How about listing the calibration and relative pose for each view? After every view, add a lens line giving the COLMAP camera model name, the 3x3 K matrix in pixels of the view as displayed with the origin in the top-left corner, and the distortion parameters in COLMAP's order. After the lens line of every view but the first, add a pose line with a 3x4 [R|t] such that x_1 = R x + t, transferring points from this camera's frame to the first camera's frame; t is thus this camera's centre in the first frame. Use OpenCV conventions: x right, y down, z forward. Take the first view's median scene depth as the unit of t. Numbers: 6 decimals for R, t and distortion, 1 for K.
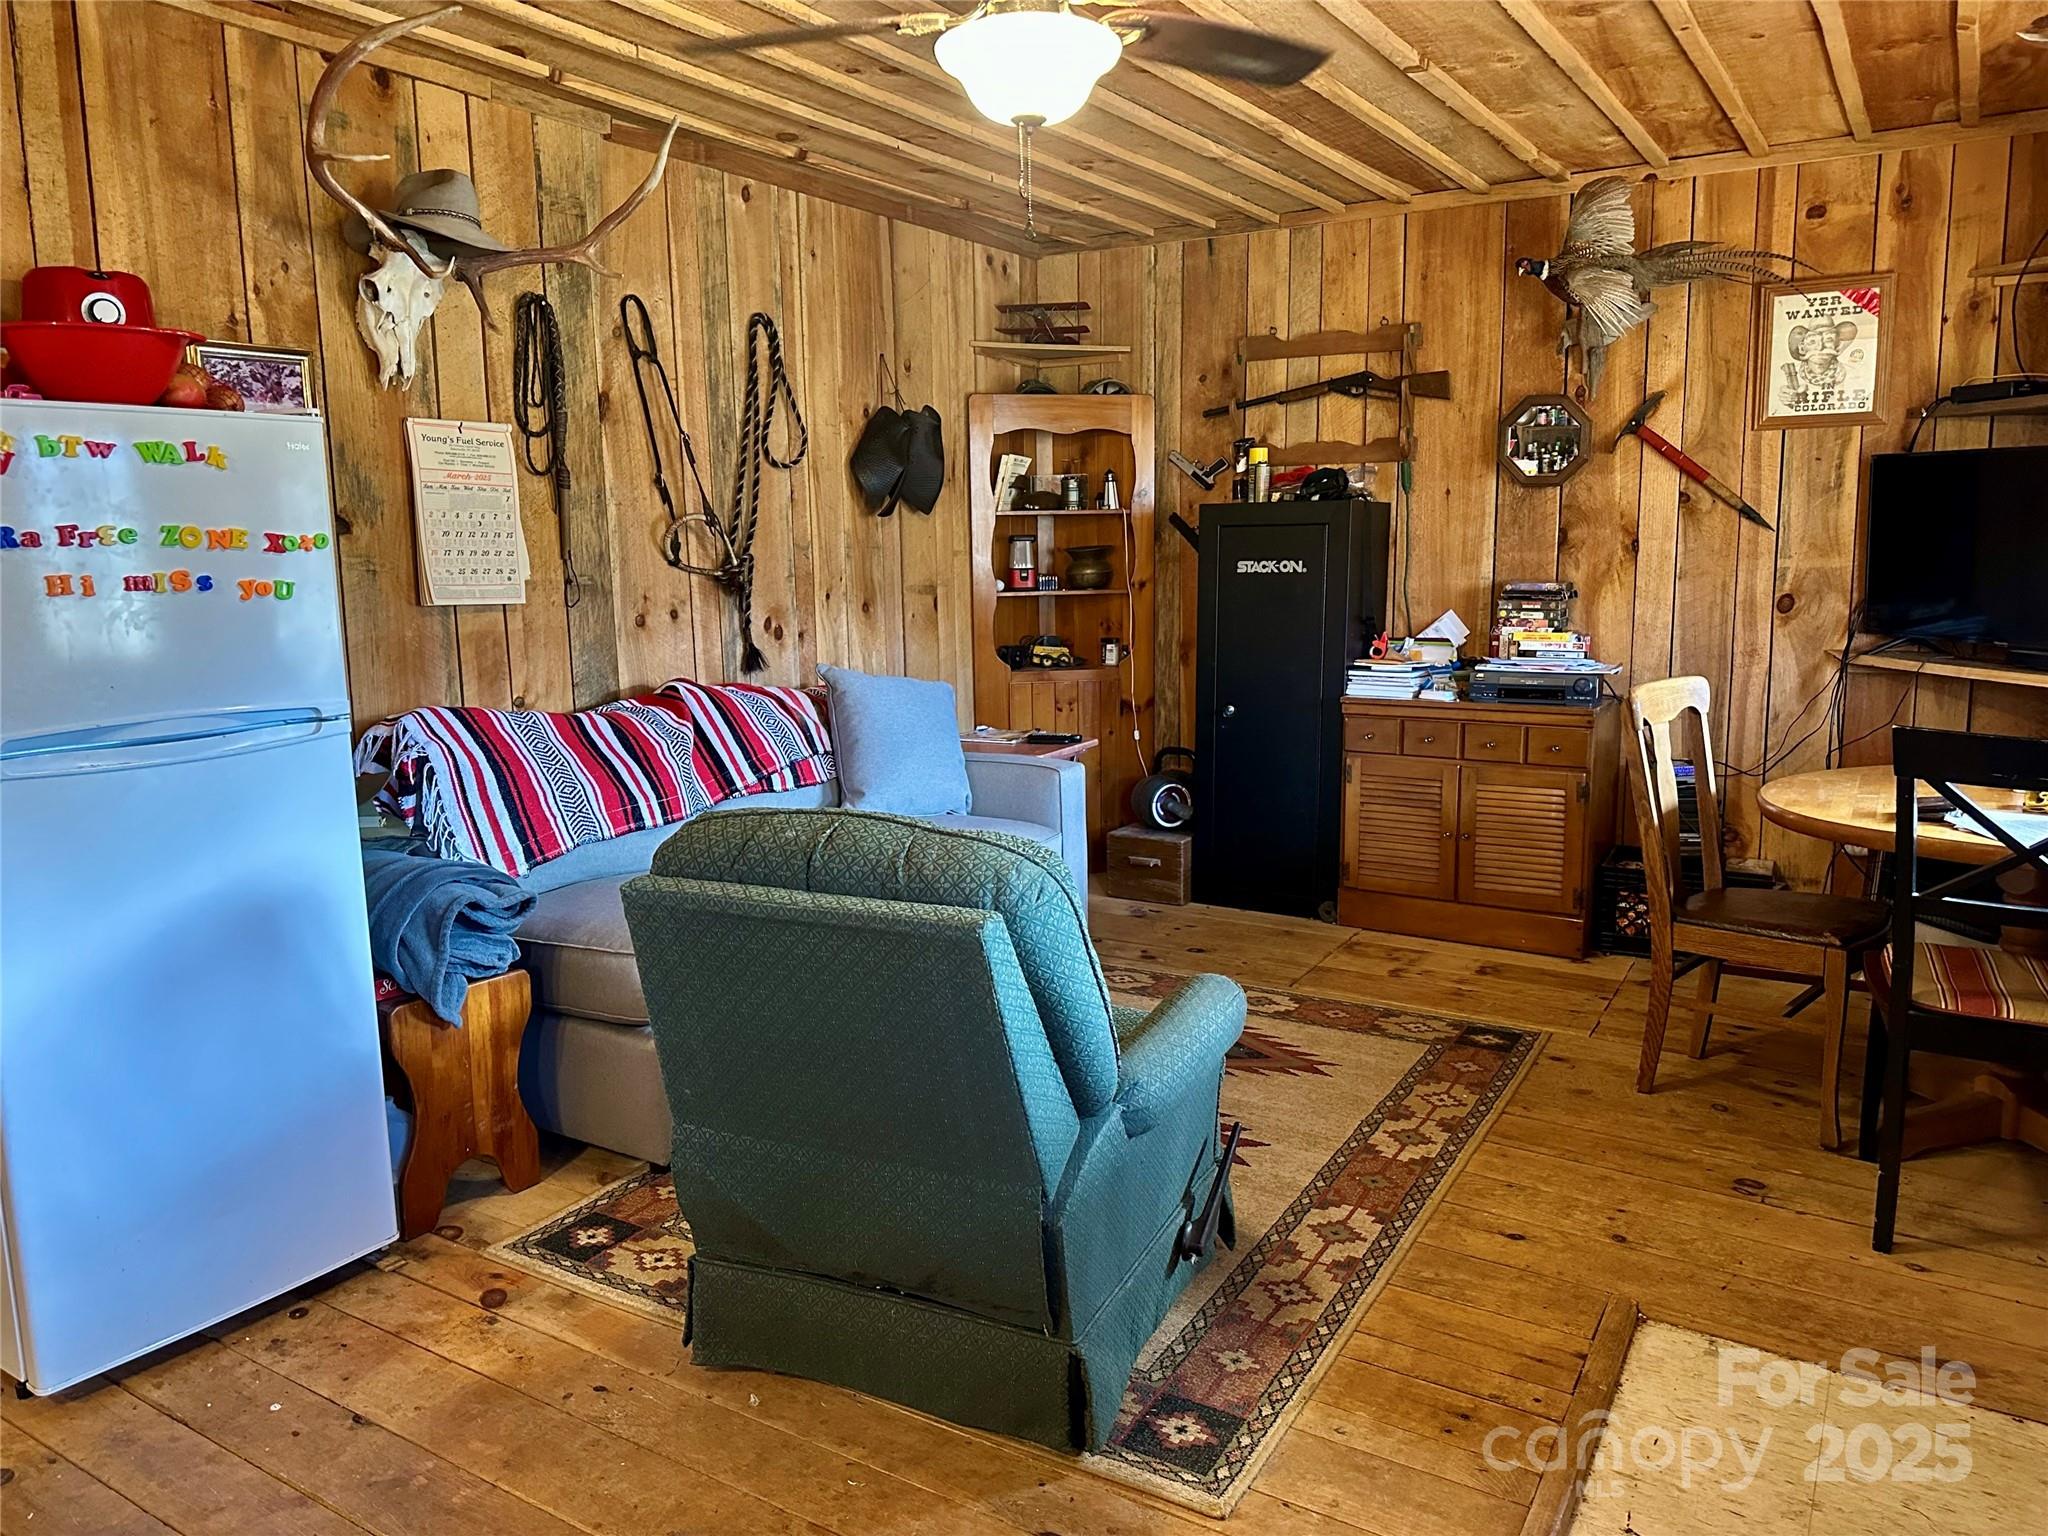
lens RADIAL K [[1468.7, 0, 978.0], [0, 1468.7, 791.3], [0, 0, 1]] dist [0.027741, -0.046452]
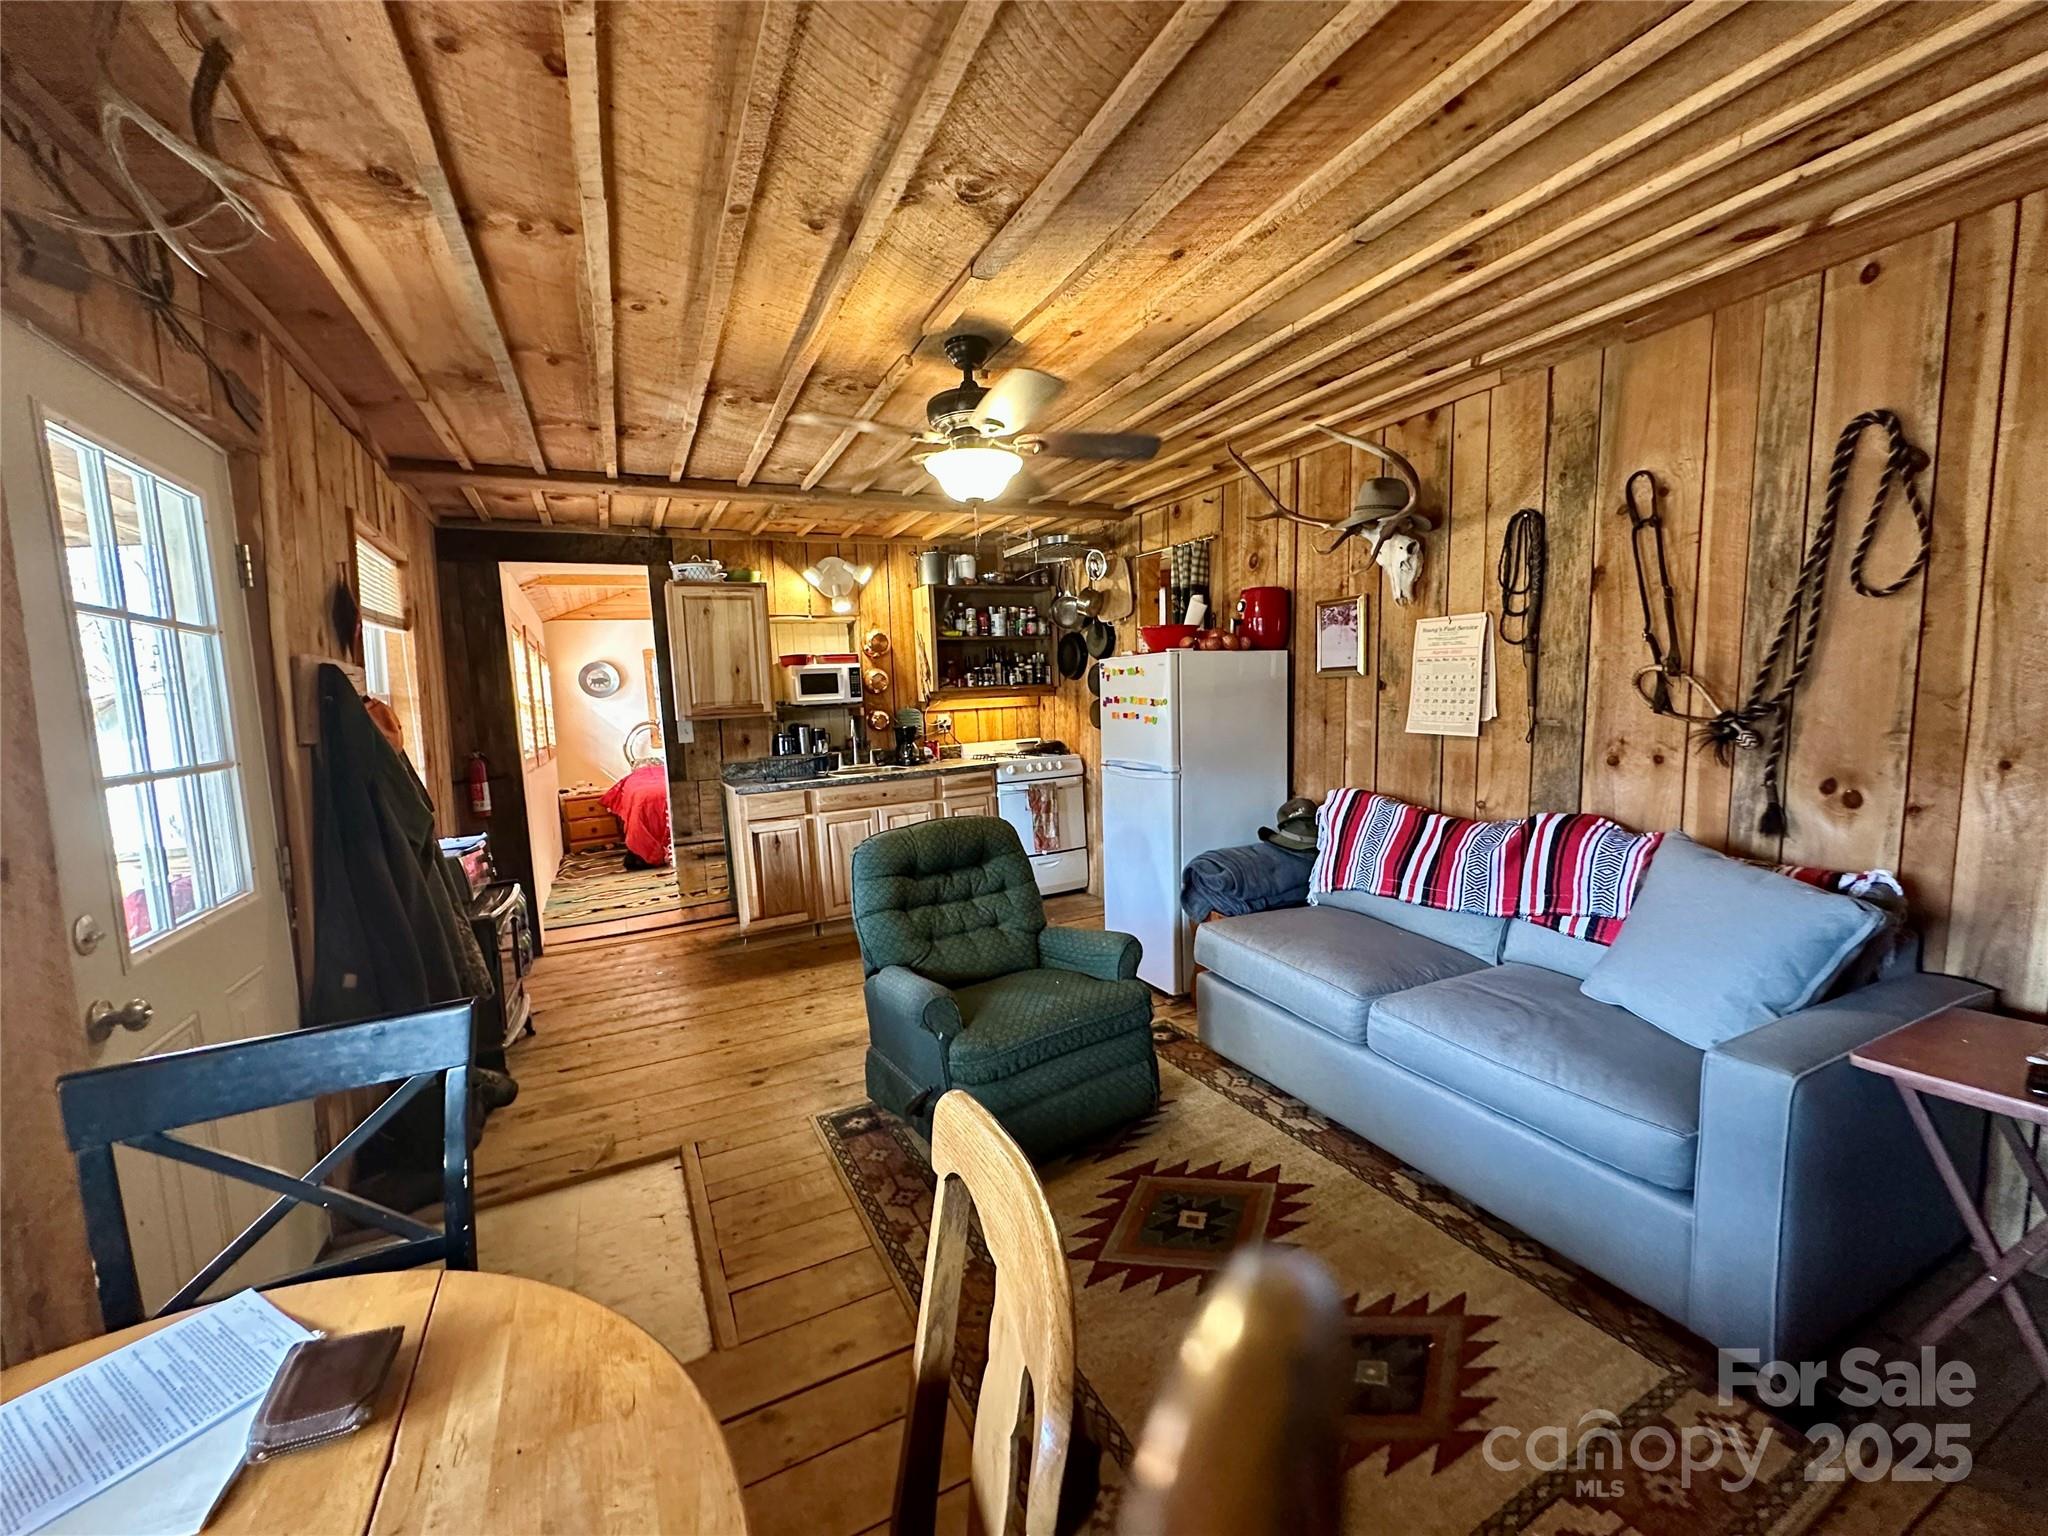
lens RADIAL K [[809.7, 0, 1029.0], [0, 809.7, 775.5], [0, 0, 1]] dist [0.002080, -0.001296]
pose [[-0.496707, 0.121449, -0.859379, 0.562078], [-0.101128, 0.975318, 0.196284, -0.192613], [0.862007, 0.184403, -0.472166, 0.963490]]
